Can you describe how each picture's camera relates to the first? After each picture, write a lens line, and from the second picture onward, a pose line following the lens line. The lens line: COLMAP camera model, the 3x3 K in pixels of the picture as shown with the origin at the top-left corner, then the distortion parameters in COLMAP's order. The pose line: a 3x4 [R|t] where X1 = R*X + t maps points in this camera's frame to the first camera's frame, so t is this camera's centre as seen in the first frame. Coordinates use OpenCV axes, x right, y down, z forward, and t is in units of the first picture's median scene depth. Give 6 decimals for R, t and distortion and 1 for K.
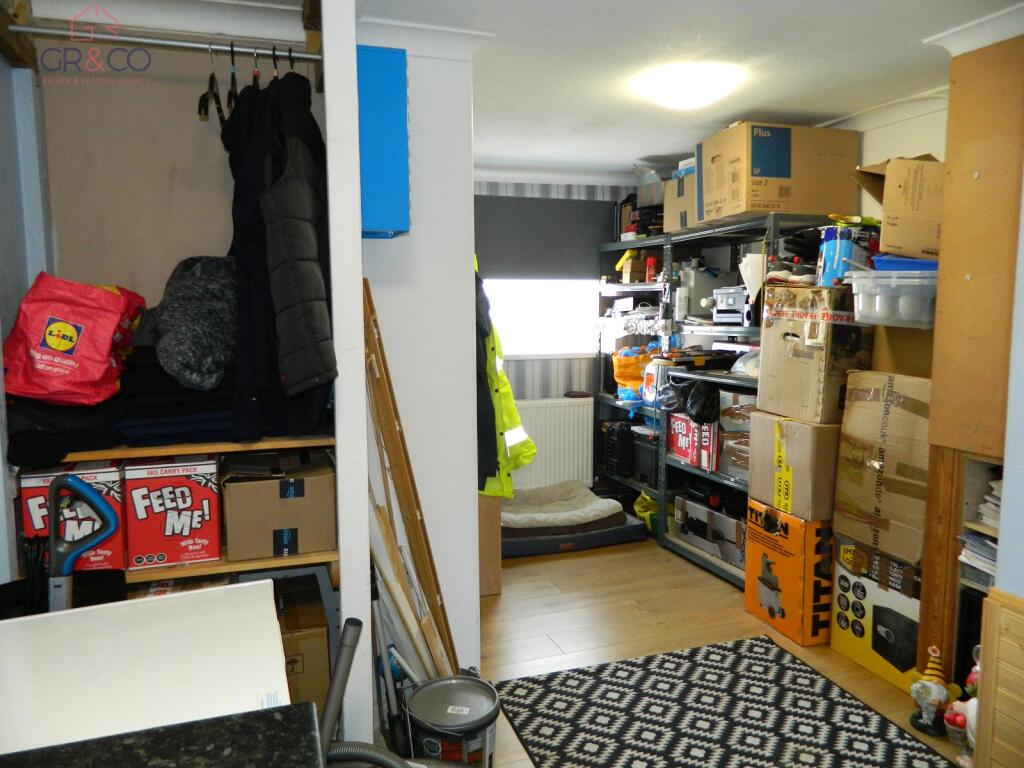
lens RADIAL K [[750.7, 0, 502.4], [0, 750.7, 385.5], [0, 0, 1]] dist [0.001075, -0.002657]
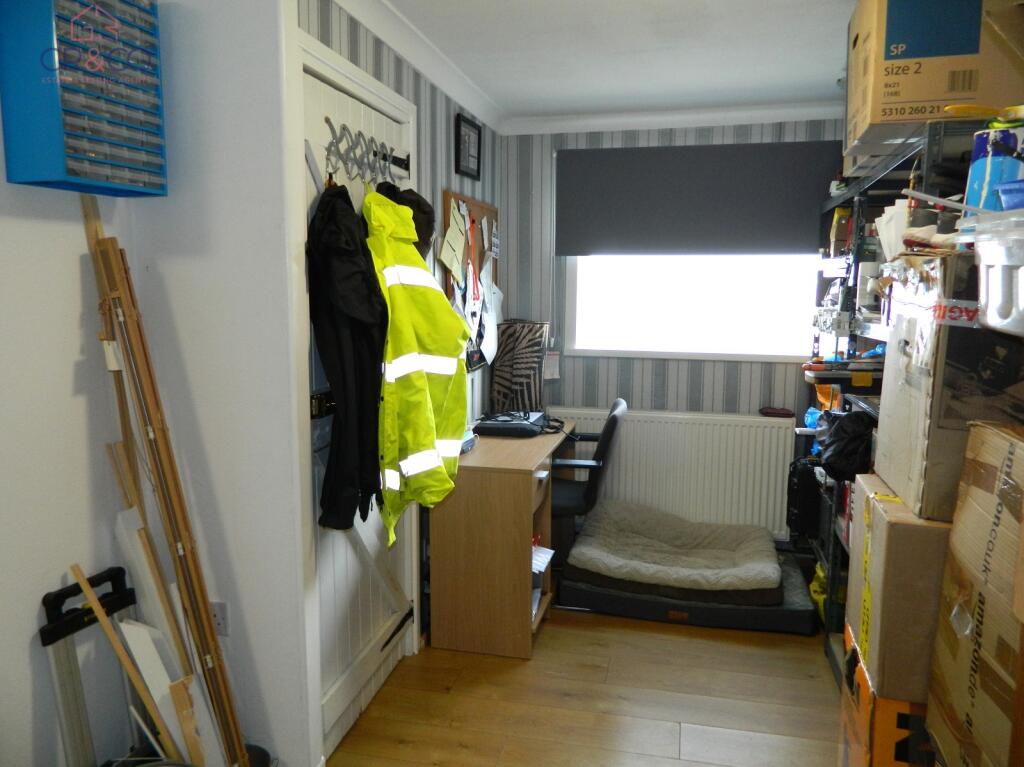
lens RADIAL K [[750.7, 0, 515.5], [0, 750.7, 382.3], [0, 0, 1]] dist [0.001075, -0.002657]
pose [[0.841443, 0.079591, -0.534452, 0.412096], [-0.071436, 0.996796, 0.035976, -0.036766], [0.535603, 0.007908, 0.844433, 0.369685]]
